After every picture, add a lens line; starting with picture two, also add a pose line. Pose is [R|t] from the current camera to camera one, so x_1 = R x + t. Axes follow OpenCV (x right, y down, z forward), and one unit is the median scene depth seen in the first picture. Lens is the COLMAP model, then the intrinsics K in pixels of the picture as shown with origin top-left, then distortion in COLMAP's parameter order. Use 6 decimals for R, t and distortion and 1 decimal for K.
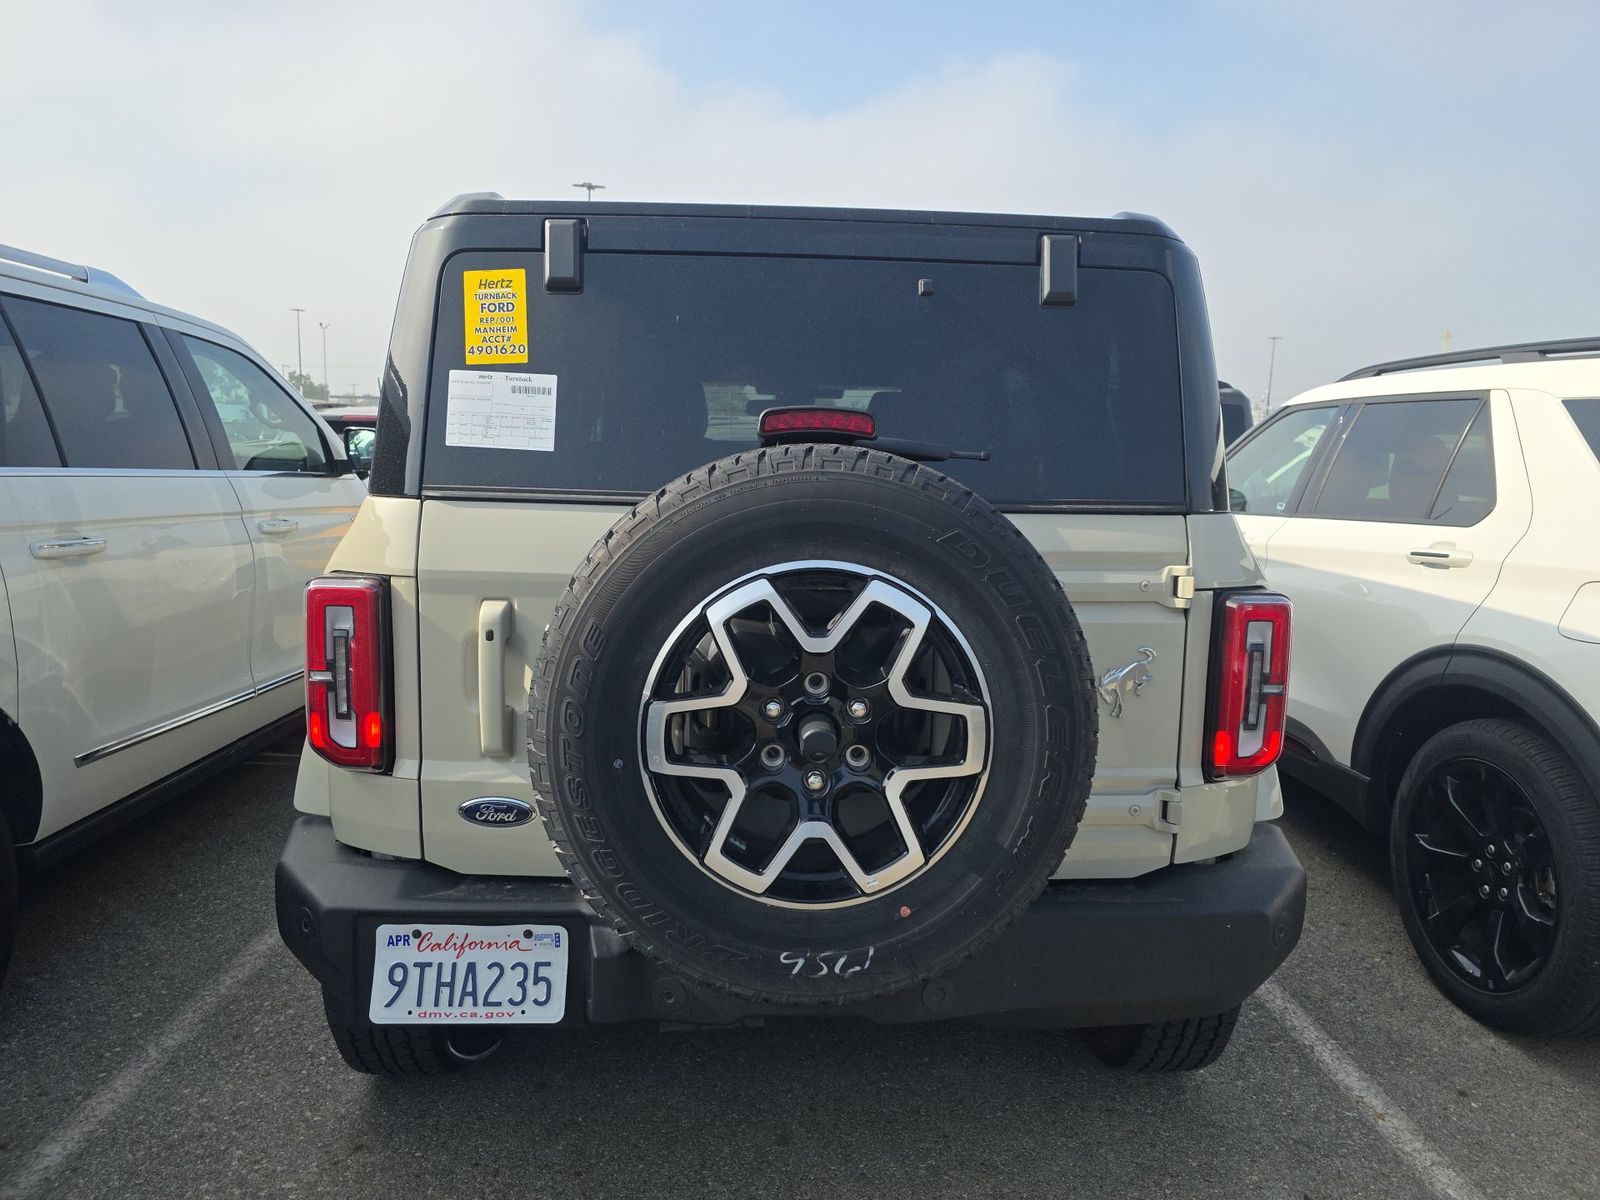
lens RADIAL K [[1065.7, 0, 800.0], [0, 1065.7, 600.0], [0, 0, 1]] dist [0.029008, -0.003118]
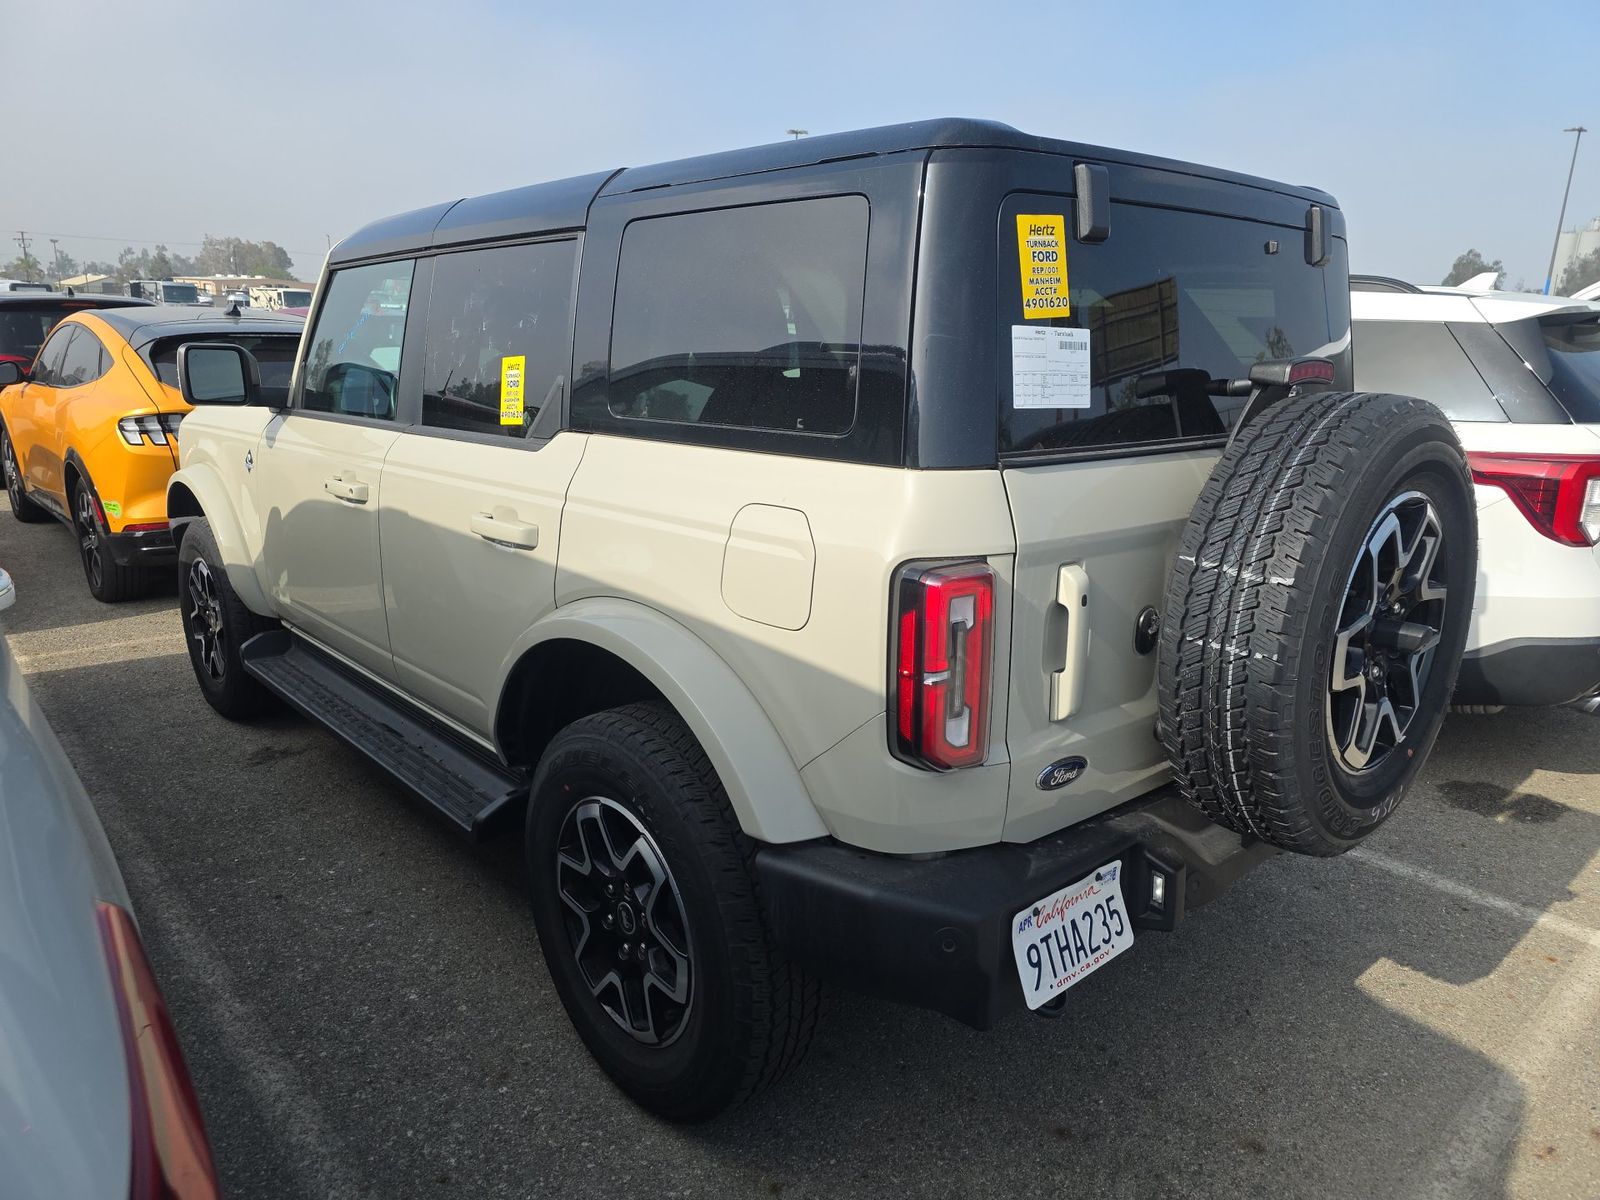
lens RADIAL K [[1065.7, 0, 800.0], [0, 1065.7, 600.0], [0, 0, 1]] dist [0.029008, -0.003118]
pose [[0.778810, -0.168096, 0.604317, -1.067917], [0.095359, 0.983954, 0.150803, -0.138983], [-0.619969, -0.059820, 0.782342, 0.380897]]
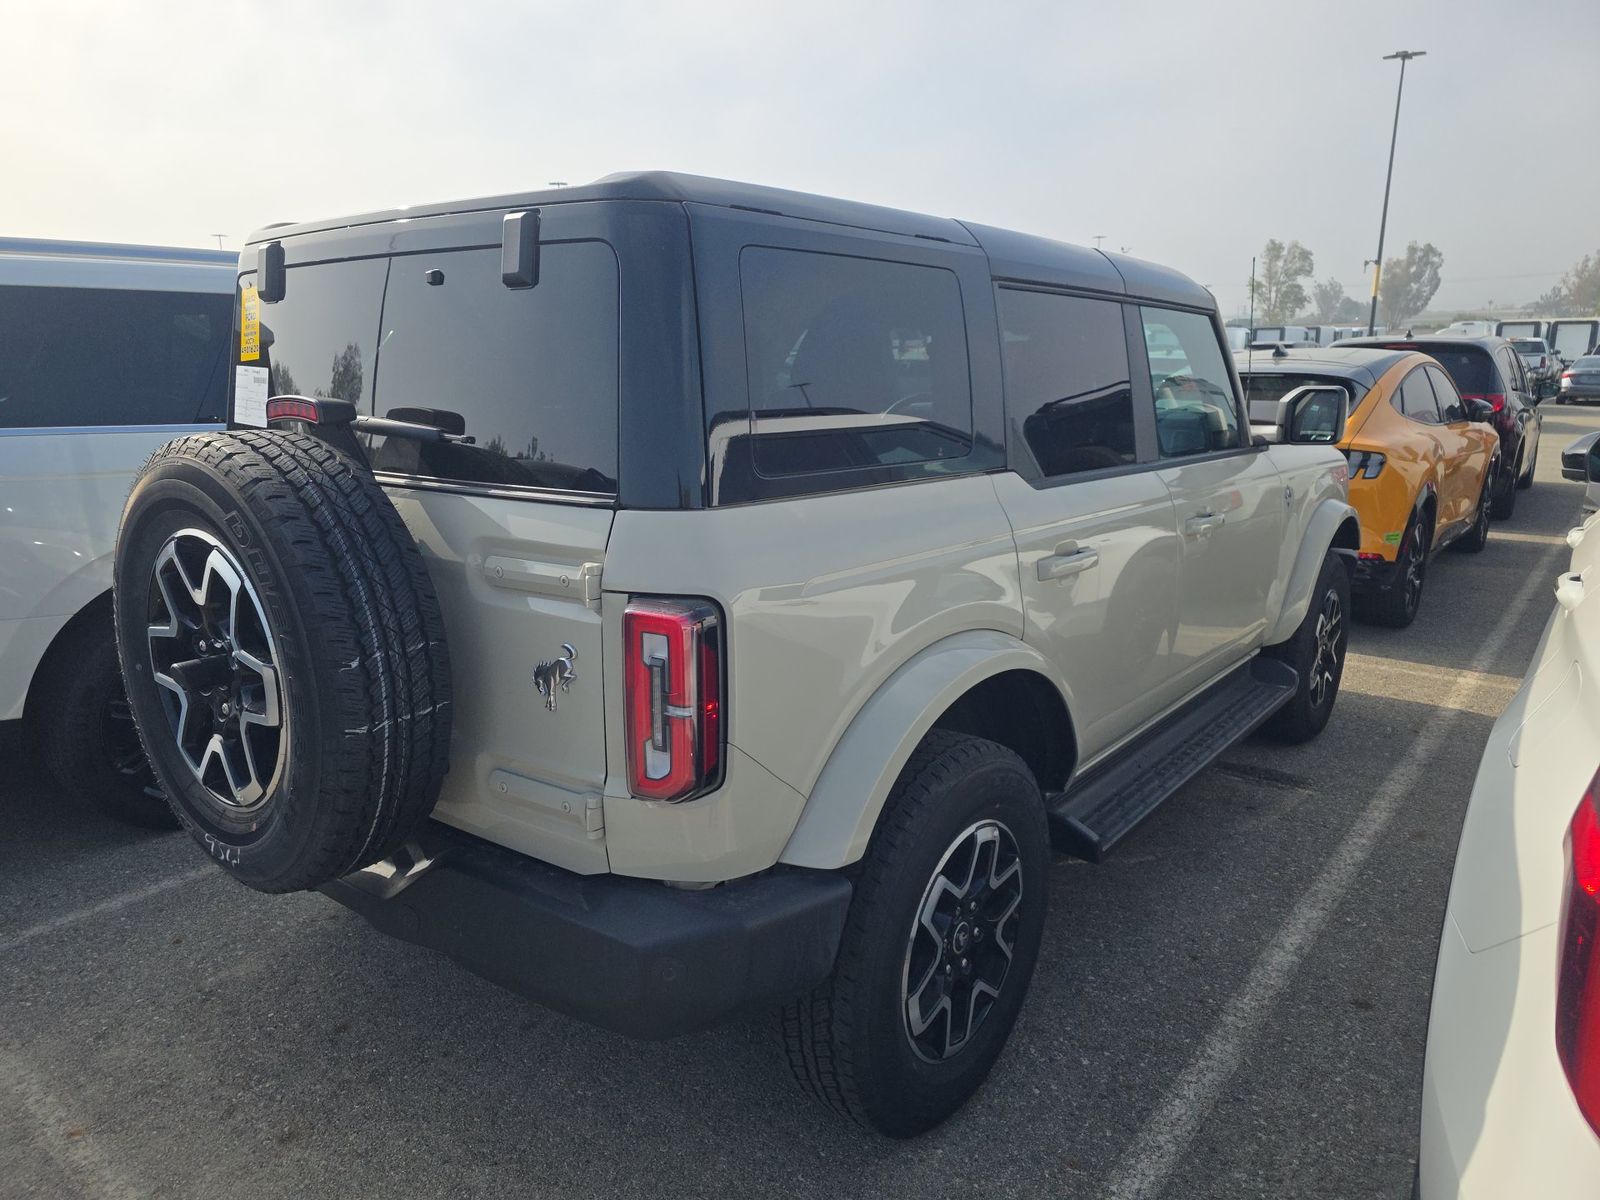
lens RADIAL K [[1061.7, 0, 793.5], [0, 1061.7, 612.4], [0, 0, 1]] dist [0.019382, -0.001522]
pose [[0.761750, 0.125745, -0.635551, 1.106341], [-0.072231, 0.991351, 0.109568, -0.105297], [0.643832, -0.037557, 0.764245, 0.413511]]
